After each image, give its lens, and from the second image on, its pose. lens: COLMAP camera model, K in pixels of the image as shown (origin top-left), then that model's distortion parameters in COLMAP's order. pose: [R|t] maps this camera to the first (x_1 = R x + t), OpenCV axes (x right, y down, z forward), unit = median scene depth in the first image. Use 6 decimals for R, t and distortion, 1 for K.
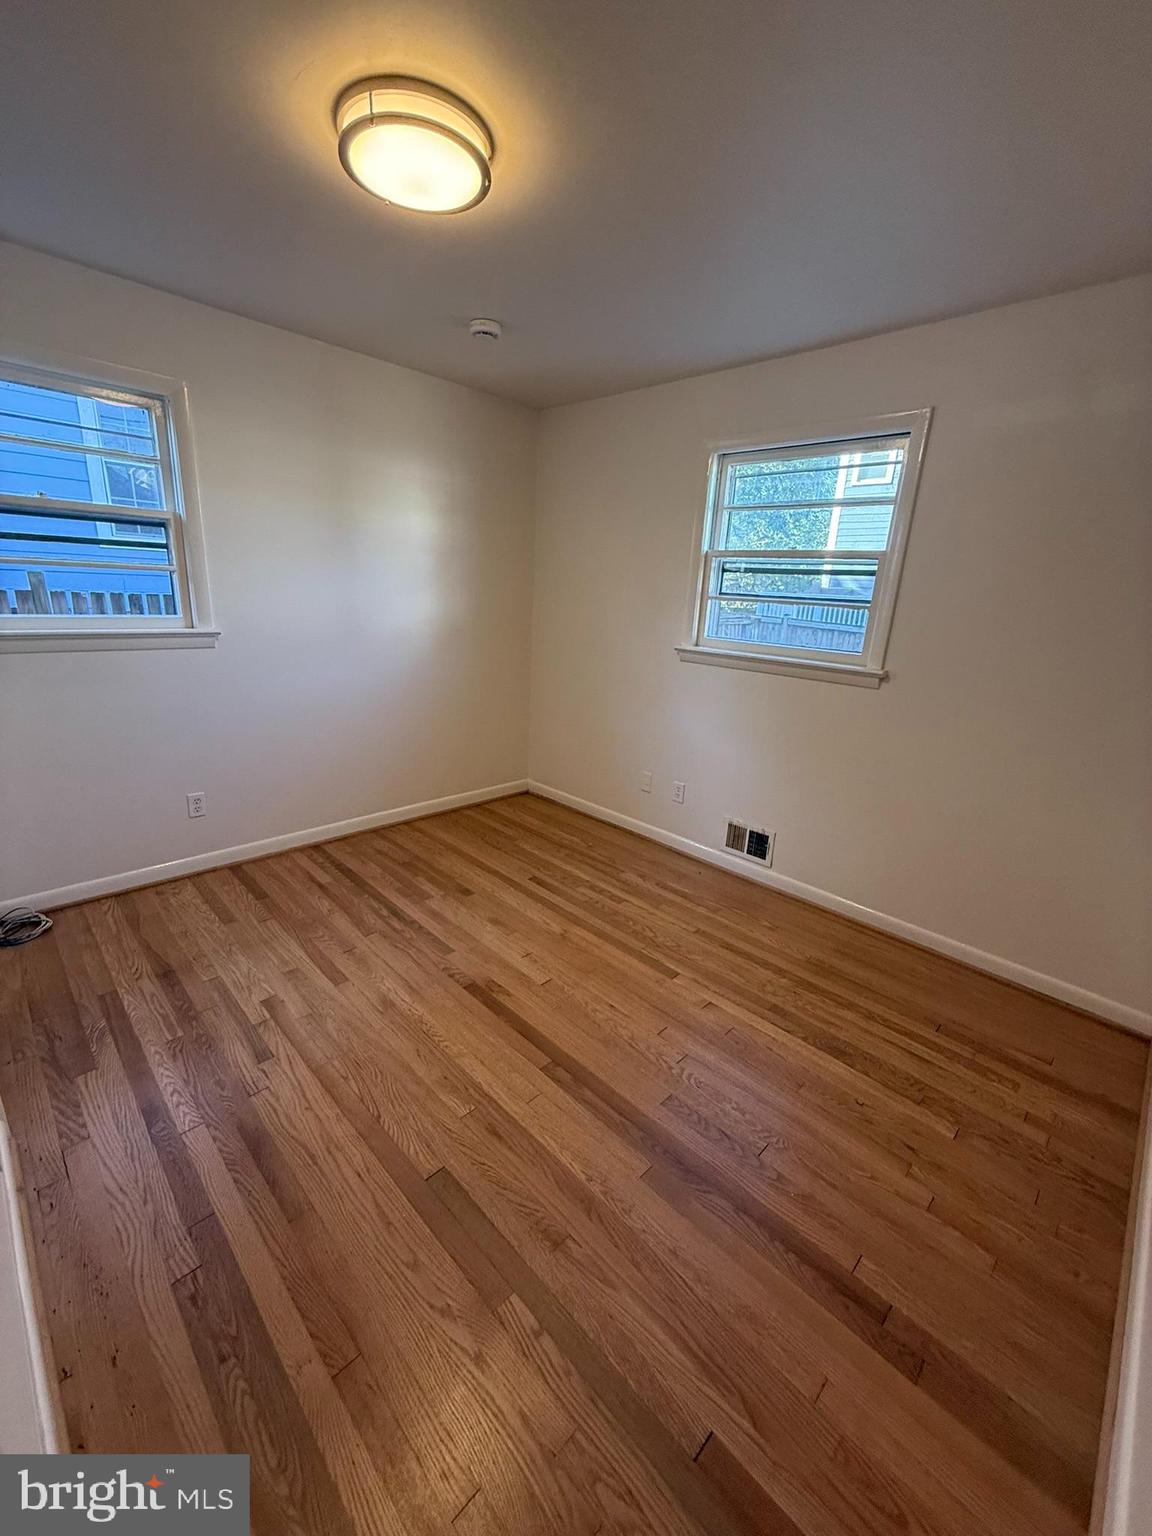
lens RADIAL K [[617.1, 0, 565.3], [0, 617.1, 758.1], [0, 0, 1]] dist [-0.001145, 0.000206]
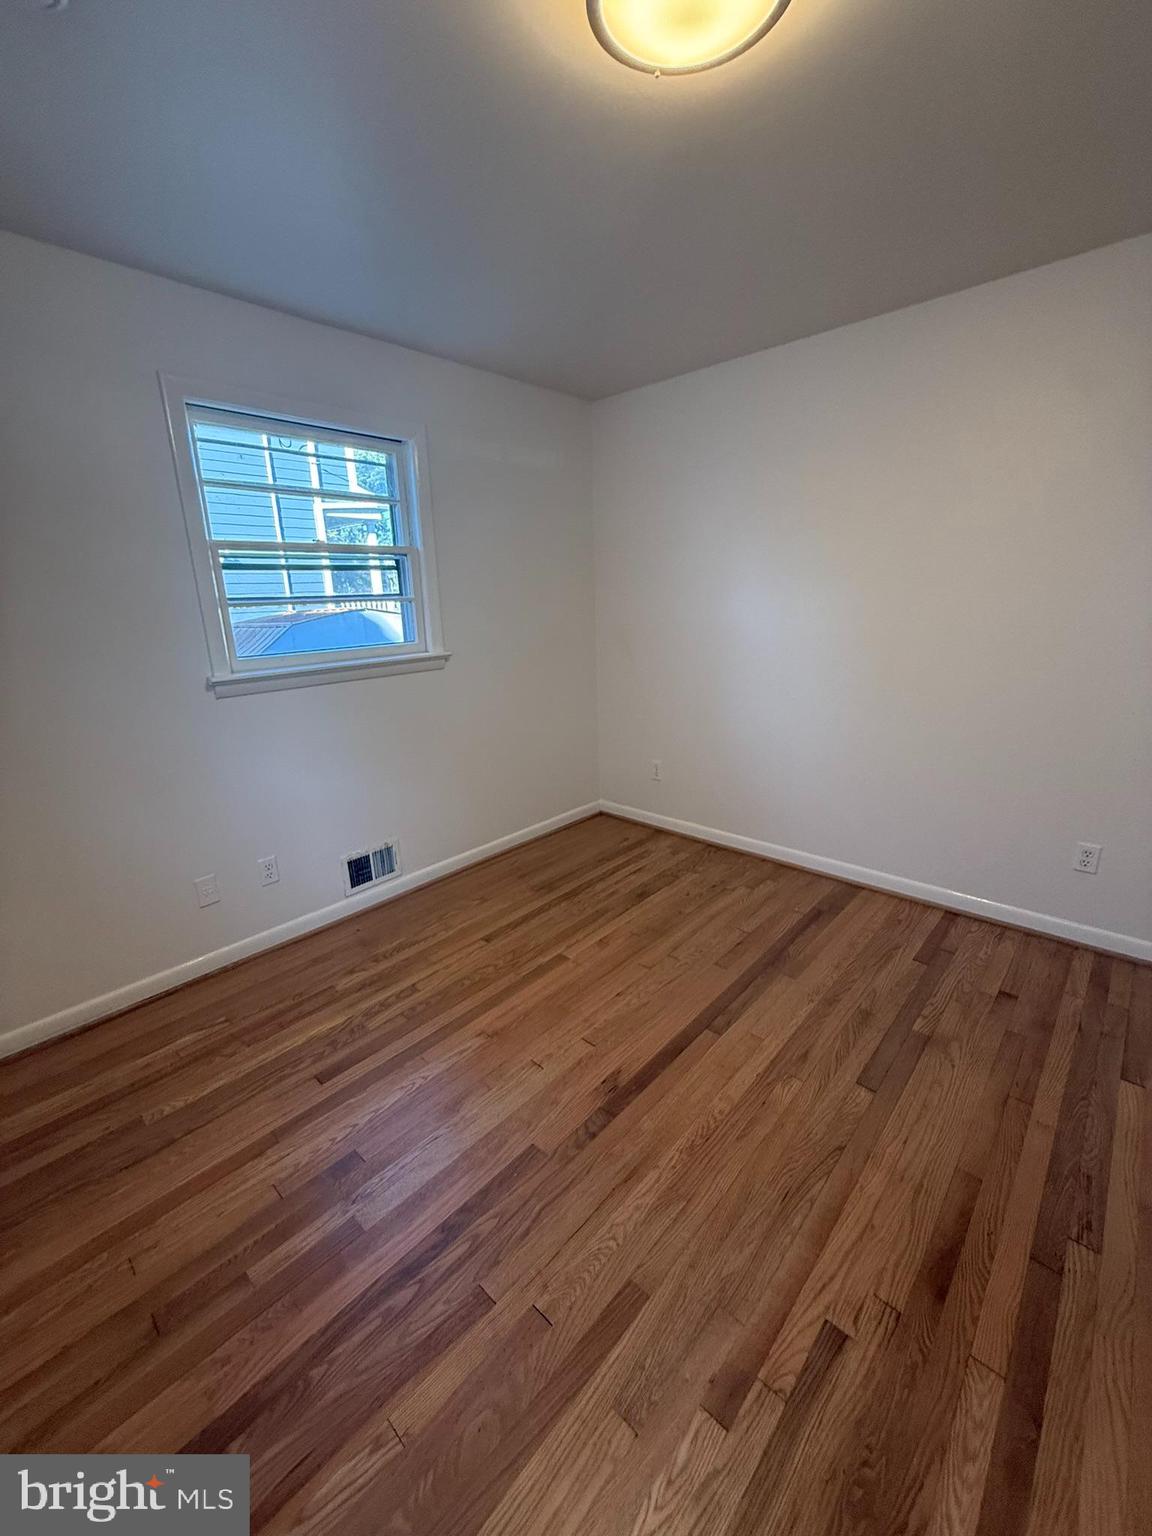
lens RADIAL K [[617.1, 0, 579.0], [0, 617.1, 765.6], [0, 0, 1]] dist [-0.001145, 0.000206]
pose [[-0.053034, -0.315770, 0.947353, -0.702731], [0.296892, 0.900803, 0.316874, -0.258048], [-0.953437, 0.298066, 0.045977, 0.824109]]
